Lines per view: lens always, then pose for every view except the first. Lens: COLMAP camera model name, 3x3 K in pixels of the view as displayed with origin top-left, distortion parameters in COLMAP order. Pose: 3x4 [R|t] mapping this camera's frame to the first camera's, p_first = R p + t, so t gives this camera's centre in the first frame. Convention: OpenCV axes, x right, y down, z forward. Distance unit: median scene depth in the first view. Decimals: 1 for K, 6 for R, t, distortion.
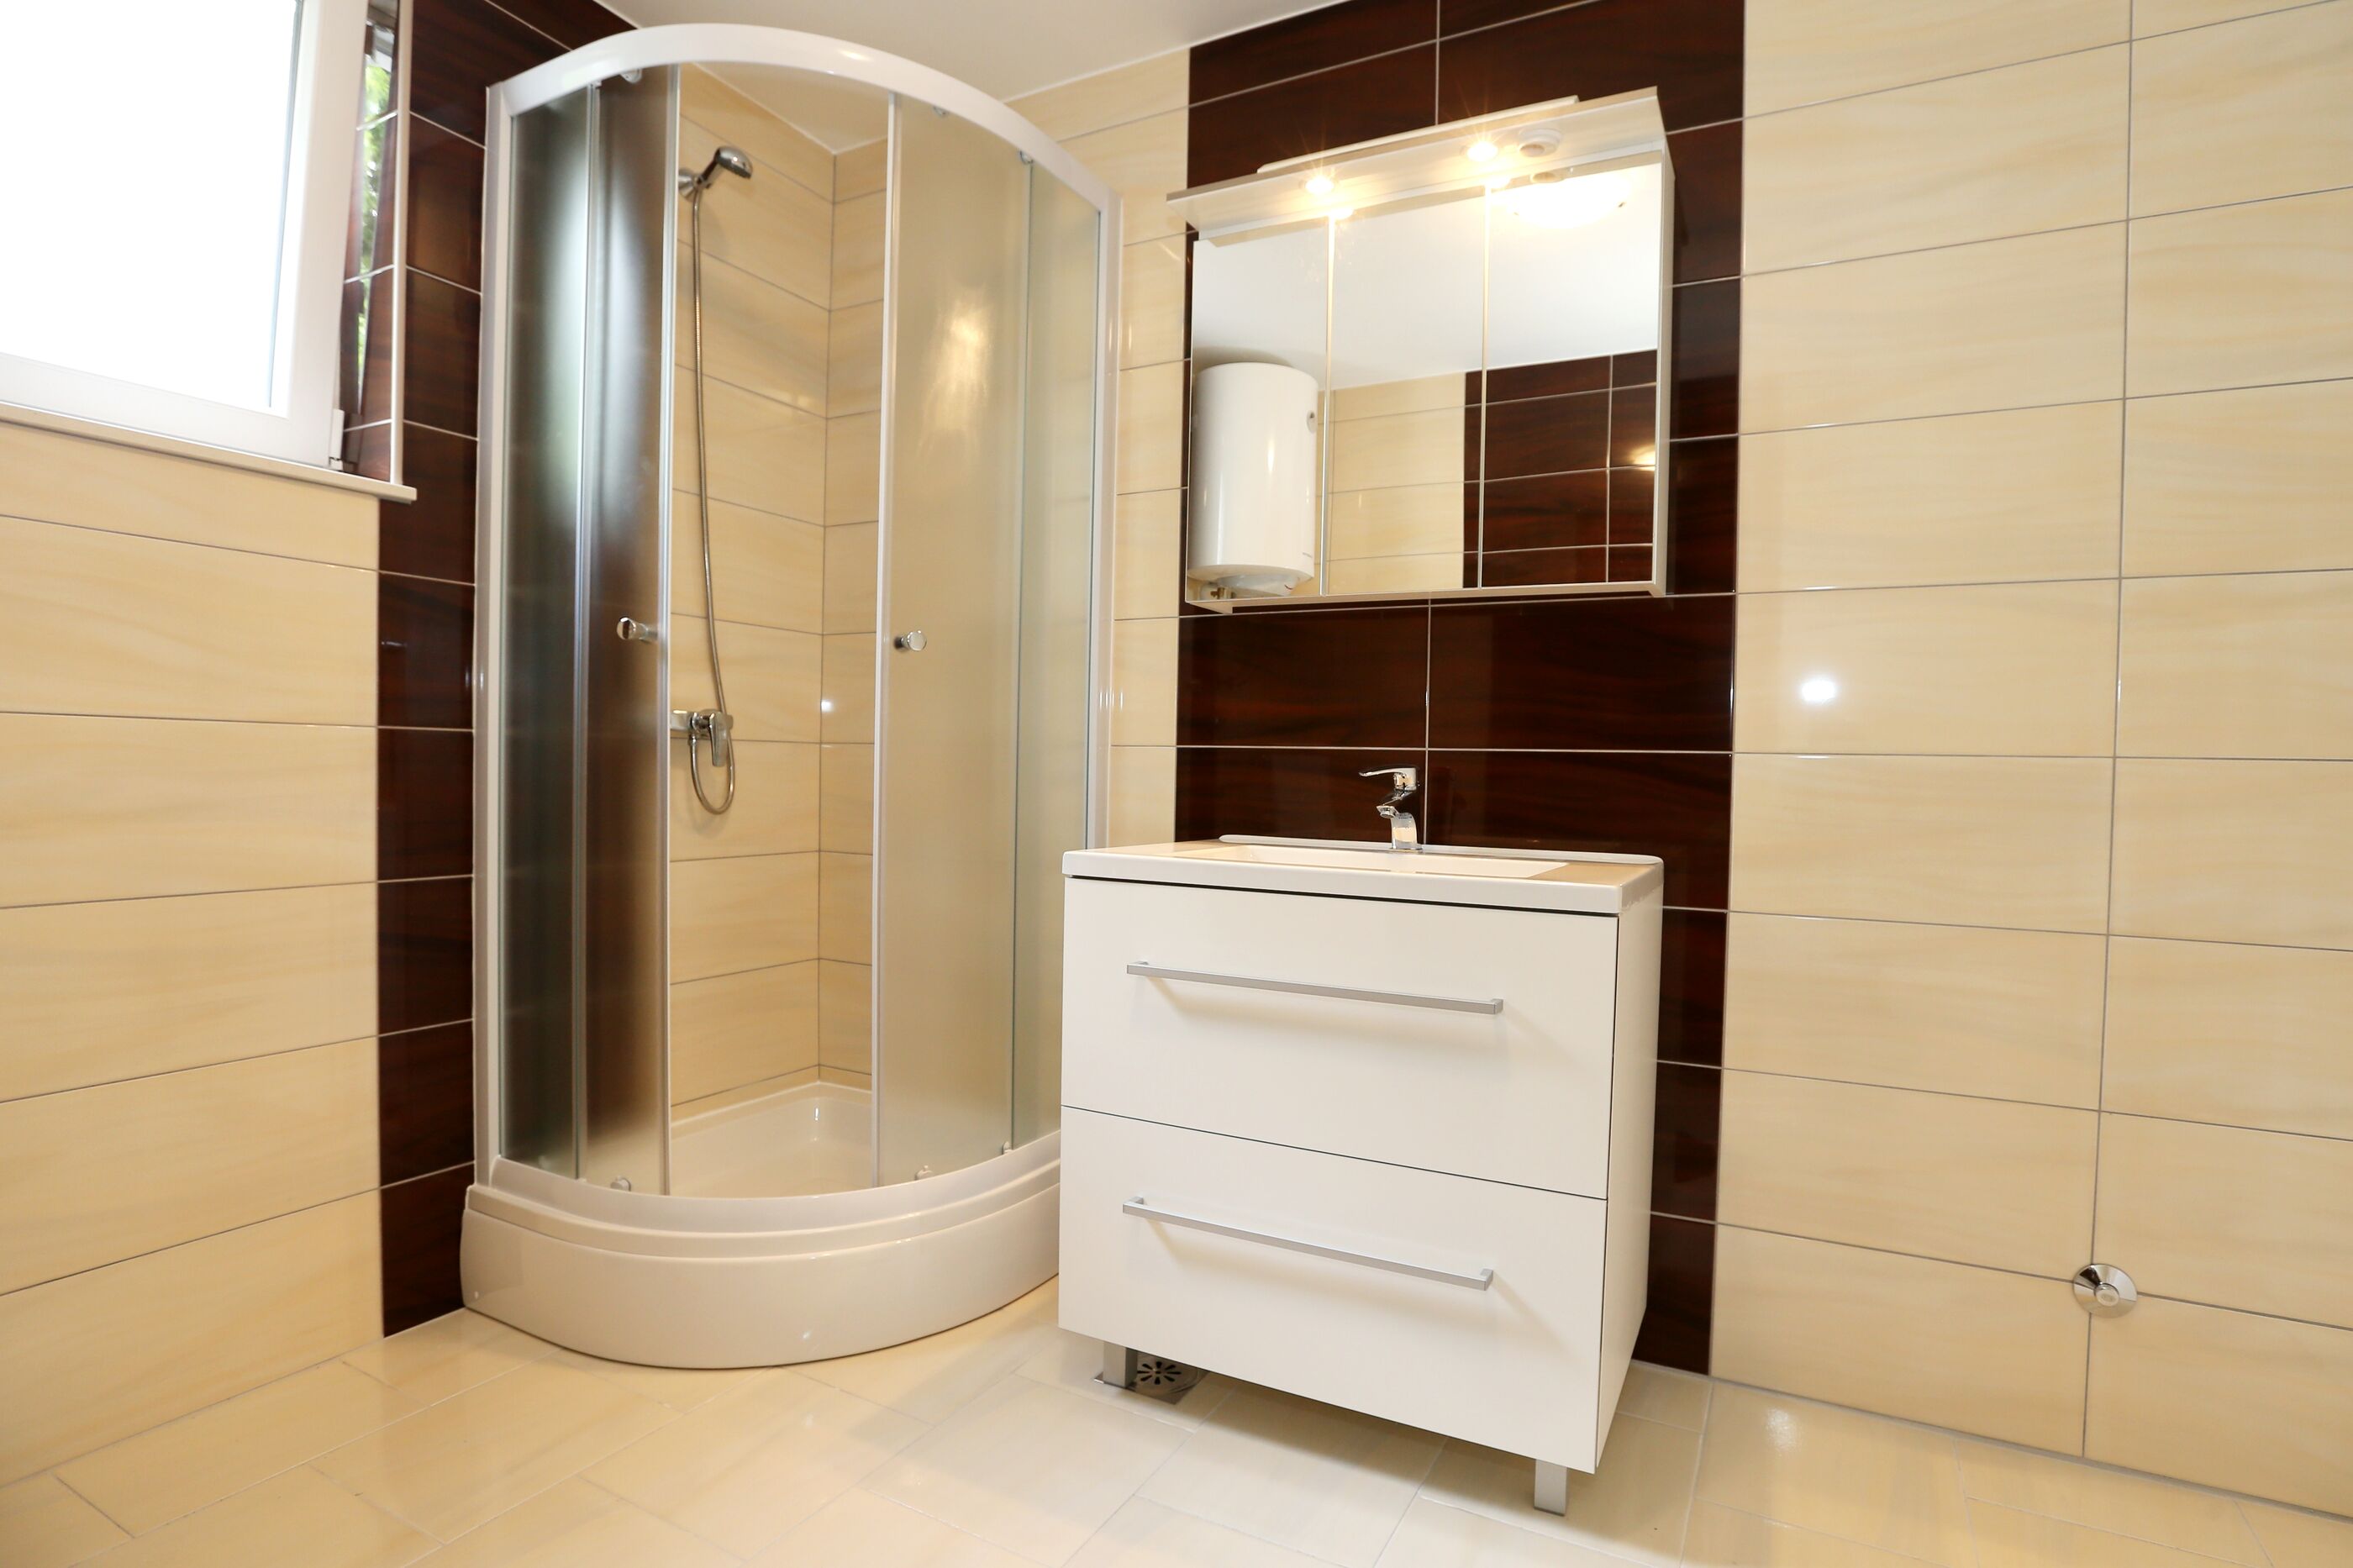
lens RADIAL K [[1113.2, 0, 1179.9], [0, 1113.2, 796.1], [0, 0, 1]] dist [-0.044965, 0.015172]
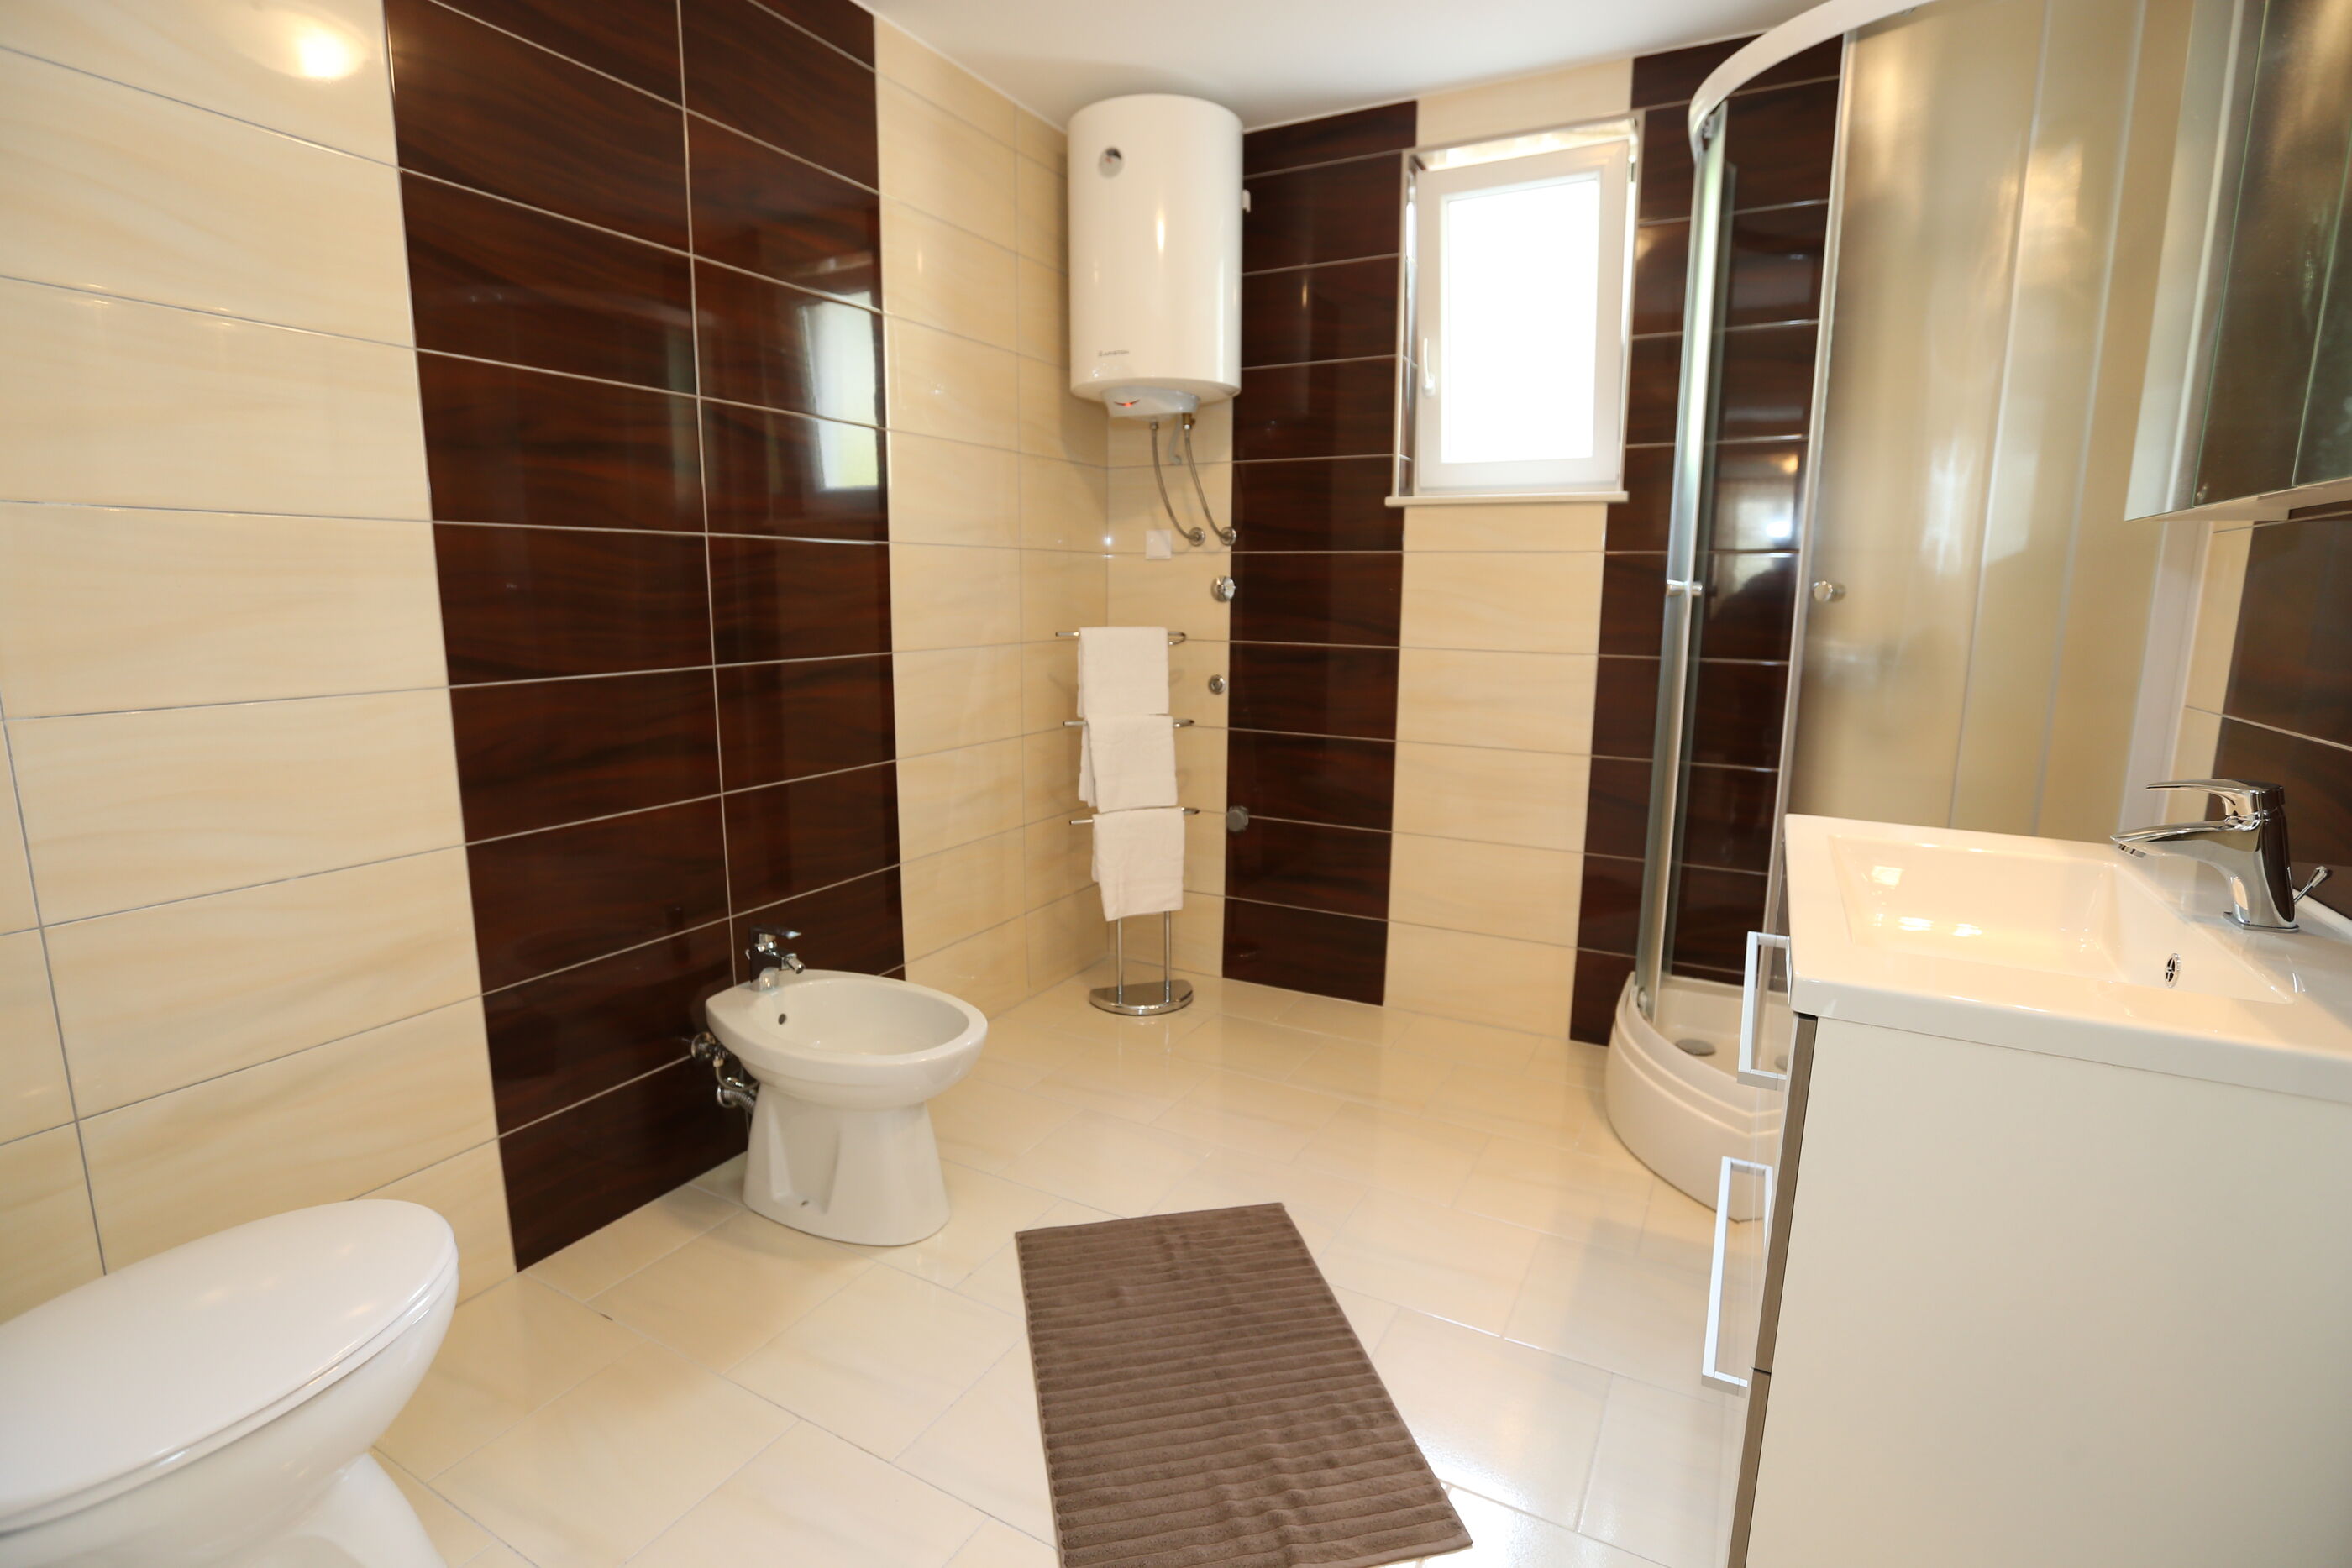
lens RADIAL K [[1138.3, 0, 1163.4], [0, 1138.3, 784.0], [0, 0, 1]] dist [-0.038227, 0.014282]
pose [[-0.052422, 0.151946, -0.986998, 0.865841], [-0.035417, 0.987452, 0.153897, -0.104152], [0.997997, 0.043024, -0.046383, 0.456596]]
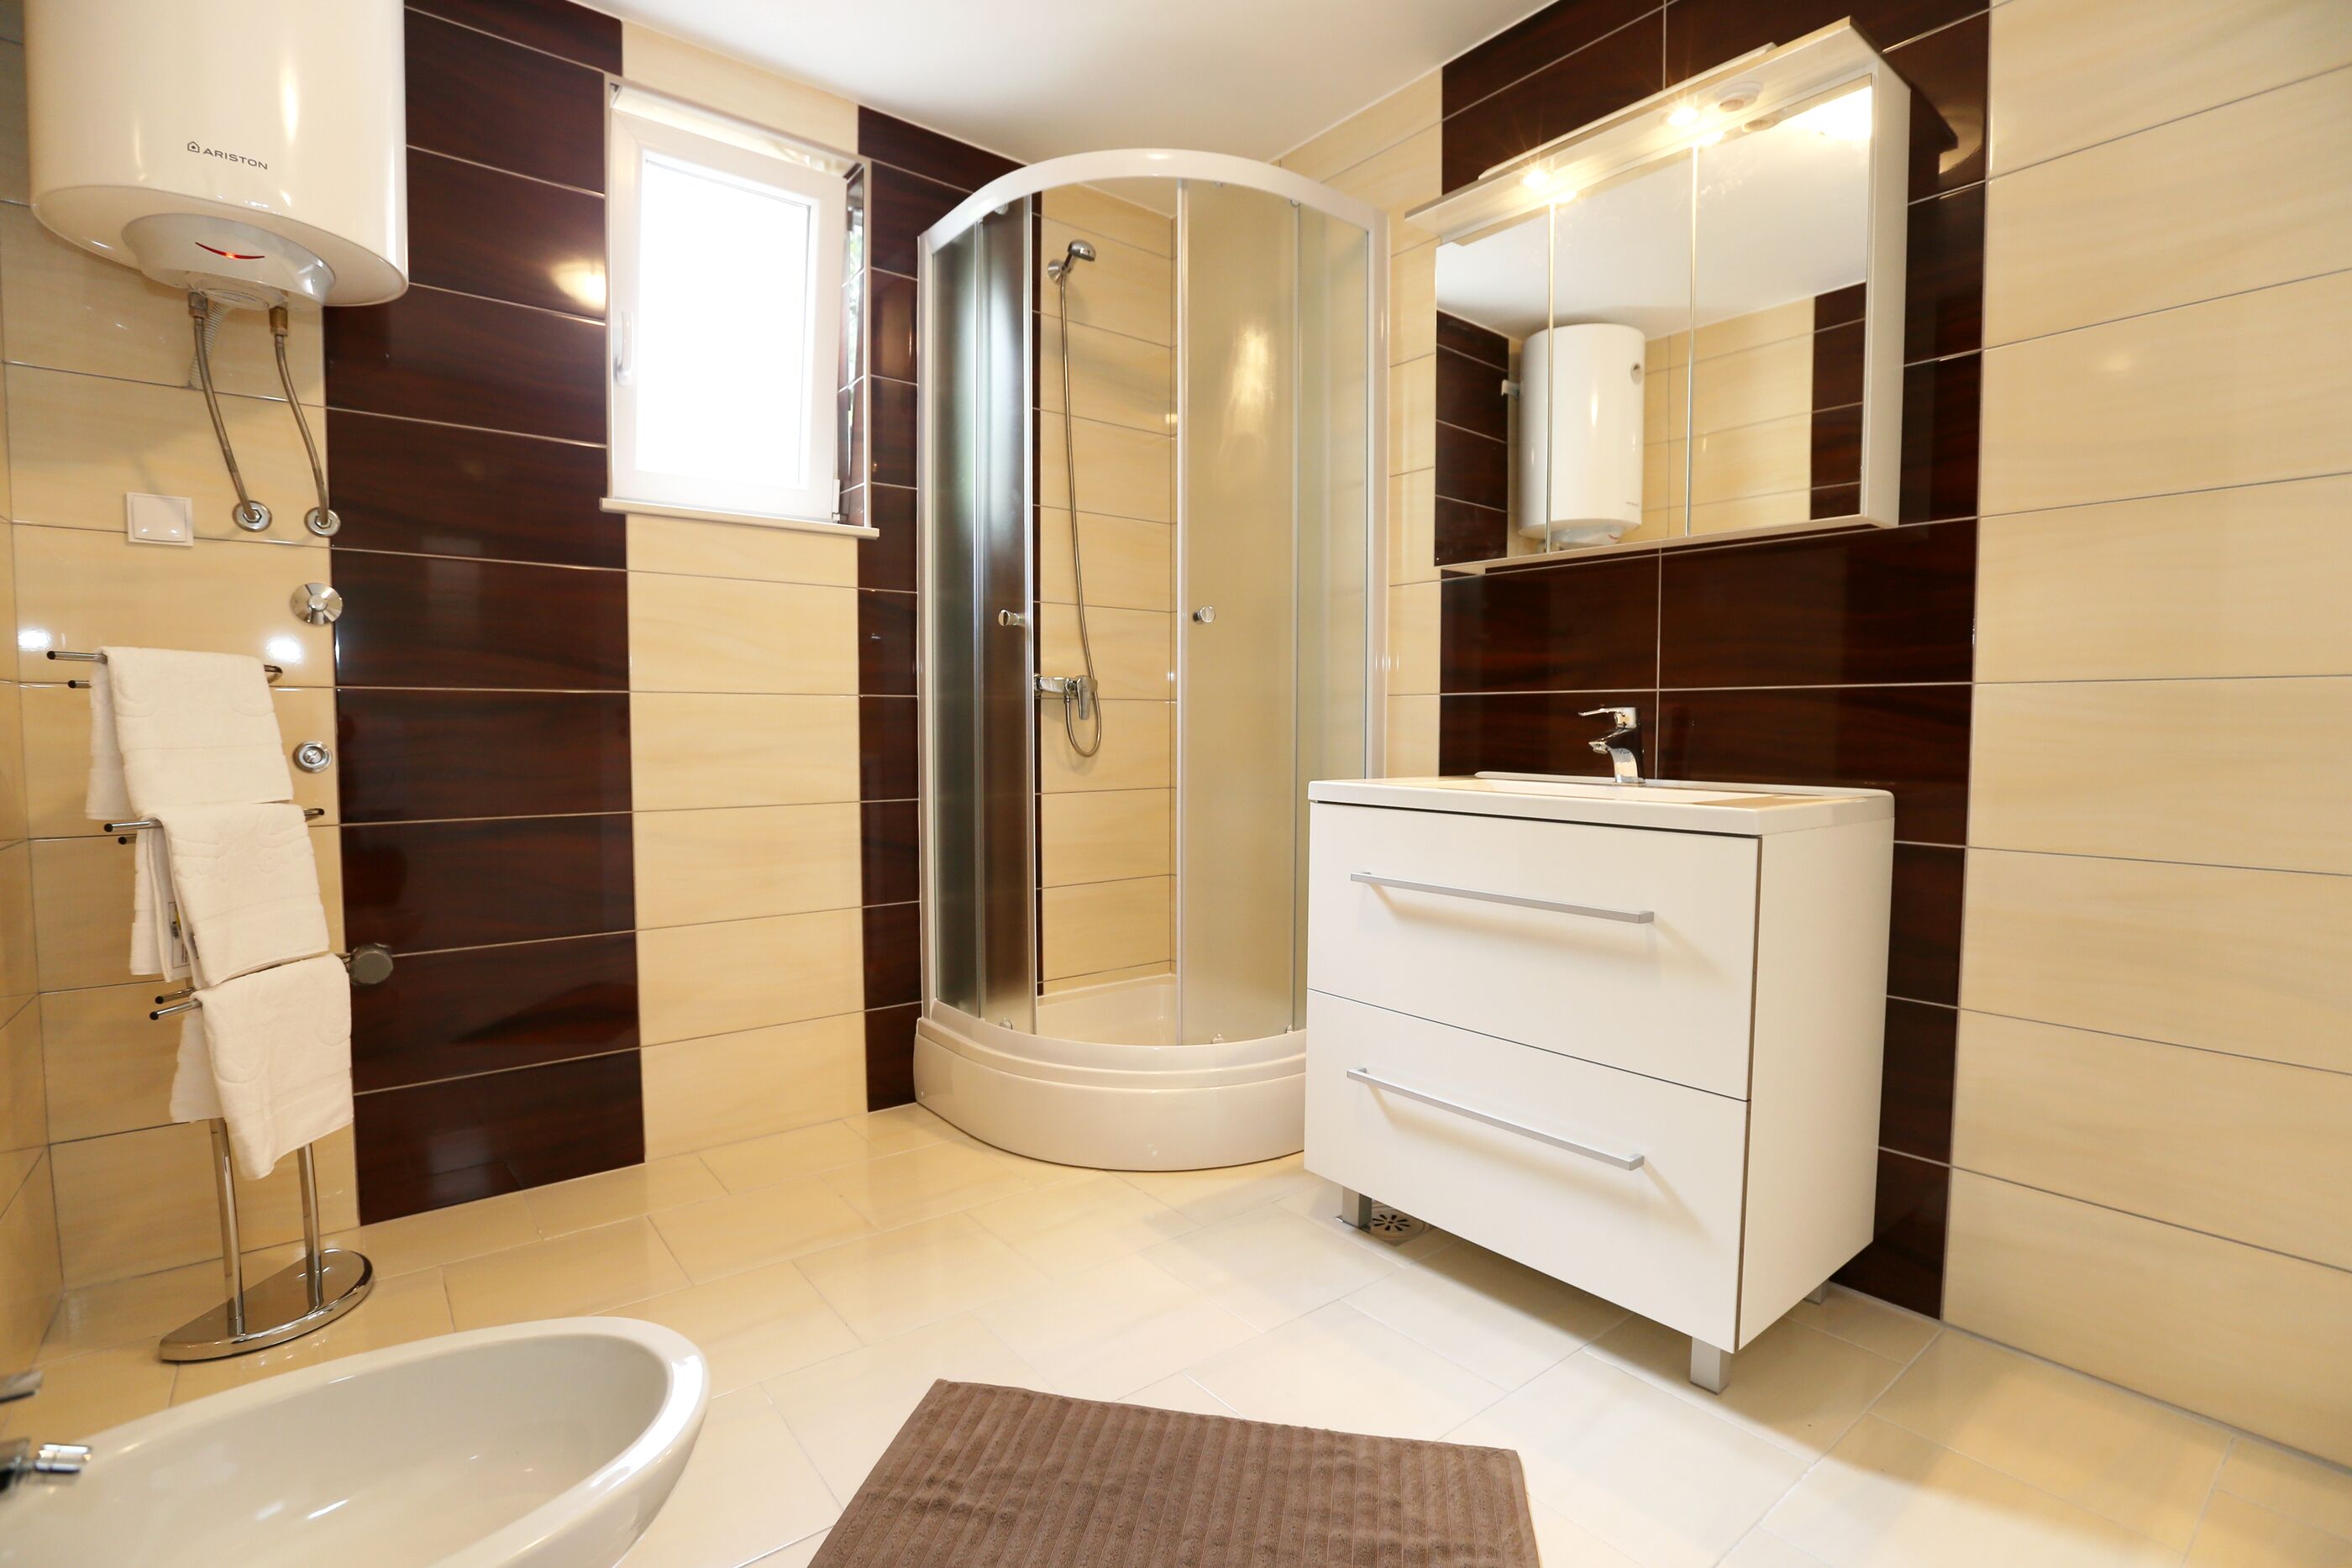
lens RADIAL K [[1112.6, 0, 1165.4], [0, 1112.6, 791.0], [0, 0, 1]] dist [-0.044965, 0.015172]
pose [[0.902873, 0.007502, -0.429843, 0.266861], [0.004425, 0.999633, 0.026742, 0.025965], [0.429885, -0.026047, 0.902508, -0.163632]]
